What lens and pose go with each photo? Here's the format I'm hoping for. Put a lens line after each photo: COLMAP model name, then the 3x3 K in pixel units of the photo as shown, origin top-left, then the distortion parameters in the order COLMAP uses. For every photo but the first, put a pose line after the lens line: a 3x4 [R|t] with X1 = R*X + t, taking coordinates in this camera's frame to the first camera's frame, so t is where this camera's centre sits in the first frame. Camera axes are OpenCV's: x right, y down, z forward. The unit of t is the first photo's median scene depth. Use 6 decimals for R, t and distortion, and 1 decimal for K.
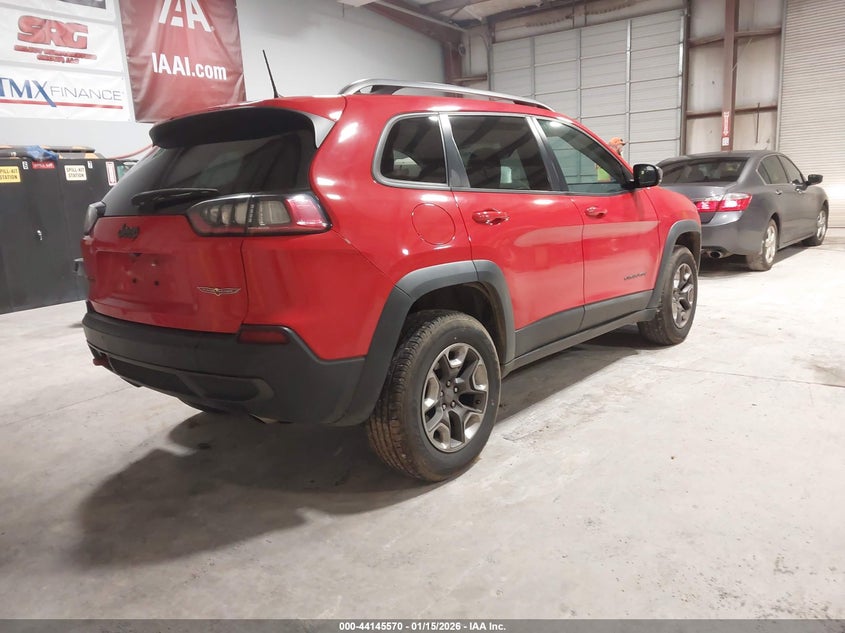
lens RADIAL K [[635.7, 0, 416.7], [0, 635.7, 316.0], [0, 0, 1]] dist [-0.002725, -0.000653]
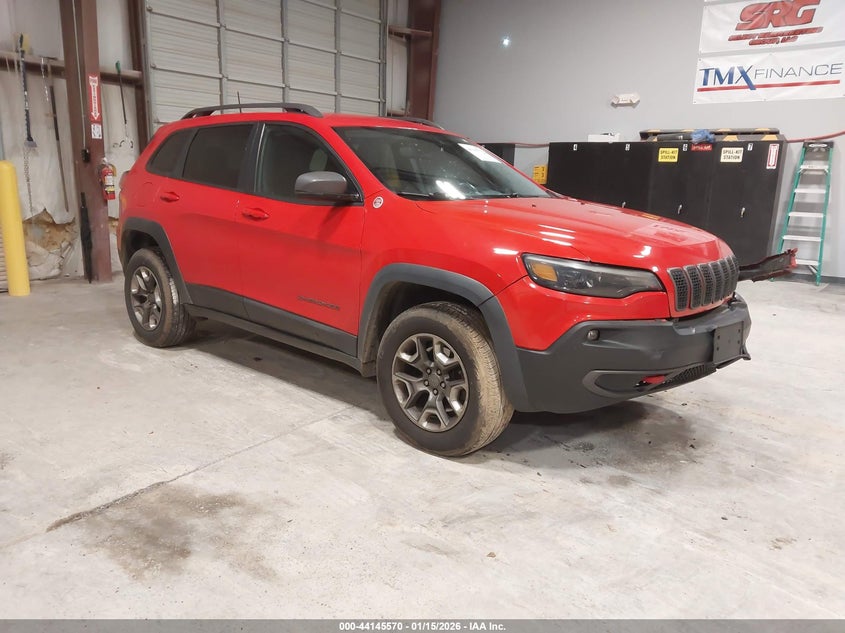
lens RADIAL K [[635.7, 0, 416.7], [0, 635.7, 316.0], [0, 0, 1]] dist [-0.002725, -0.000653]
pose [[0.020226, 0.270547, -0.962494, 0.527052], [-0.227520, 0.938678, 0.259072, -0.132564], [0.973563, 0.213746, 0.080540, 0.481515]]
